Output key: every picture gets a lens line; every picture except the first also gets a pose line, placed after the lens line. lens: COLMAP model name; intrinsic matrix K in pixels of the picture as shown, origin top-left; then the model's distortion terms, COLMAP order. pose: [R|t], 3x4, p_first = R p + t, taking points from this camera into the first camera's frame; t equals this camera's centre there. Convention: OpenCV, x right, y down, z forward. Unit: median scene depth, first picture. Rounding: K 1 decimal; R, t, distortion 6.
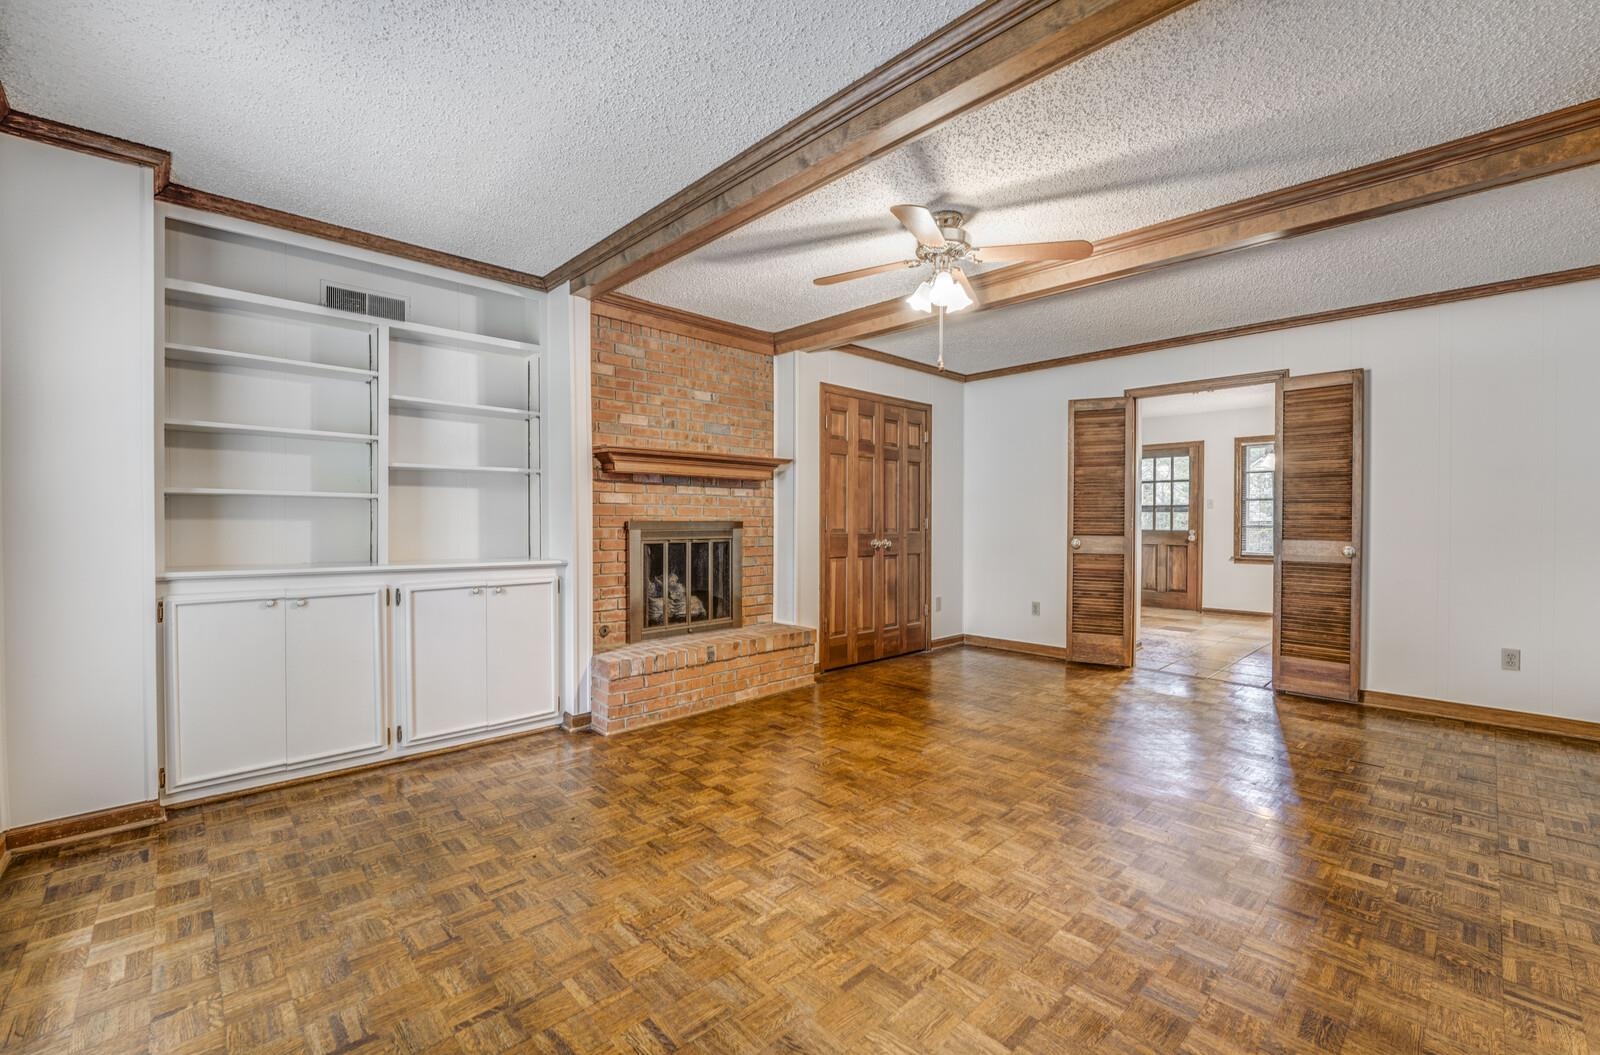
lens RADIAL K [[665.6, 0, 793.1], [0, 665.6, 528.4], [0, 0, 1]] dist [-0.012388, 0.002711]
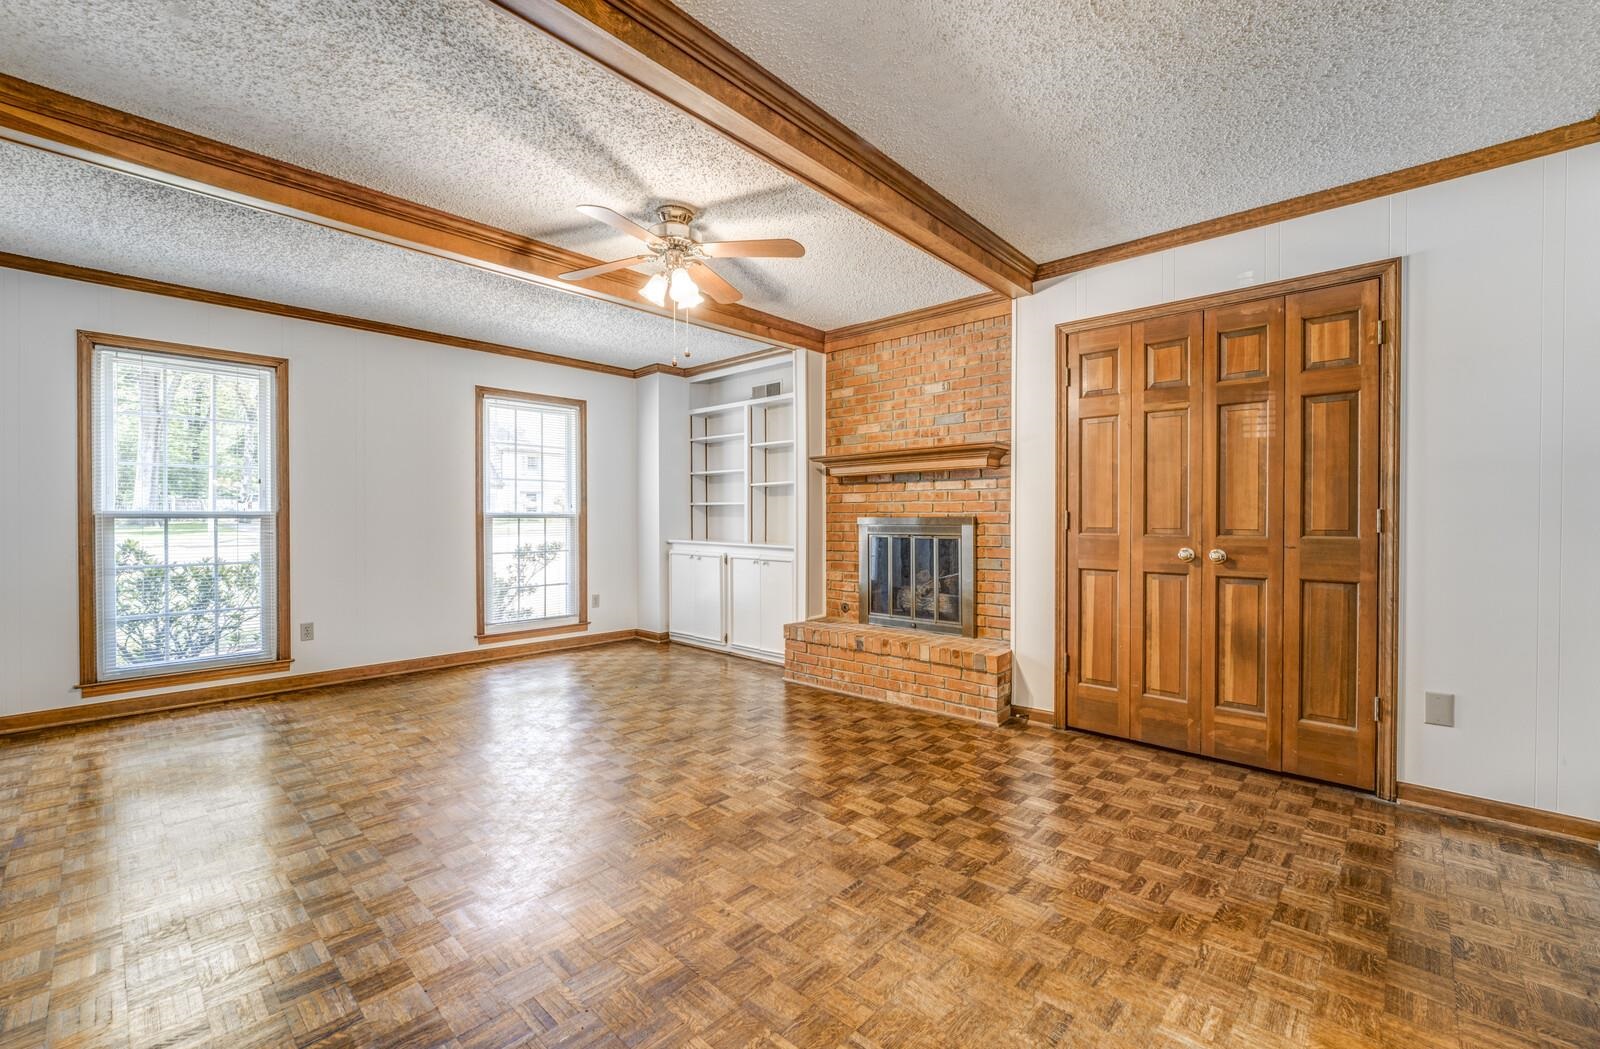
lens RADIAL K [[647.3, 0, 794.9], [0, 647.3, 521.9], [0, 0, 1]] dist [-0.011038, 0.000597]
pose [[0.074332, -0.001113, -0.997233, 0.816491], [-0.015432, 0.999878, -0.002266, 0.001486], [0.997114, 0.015557, 0.074305, 0.751889]]
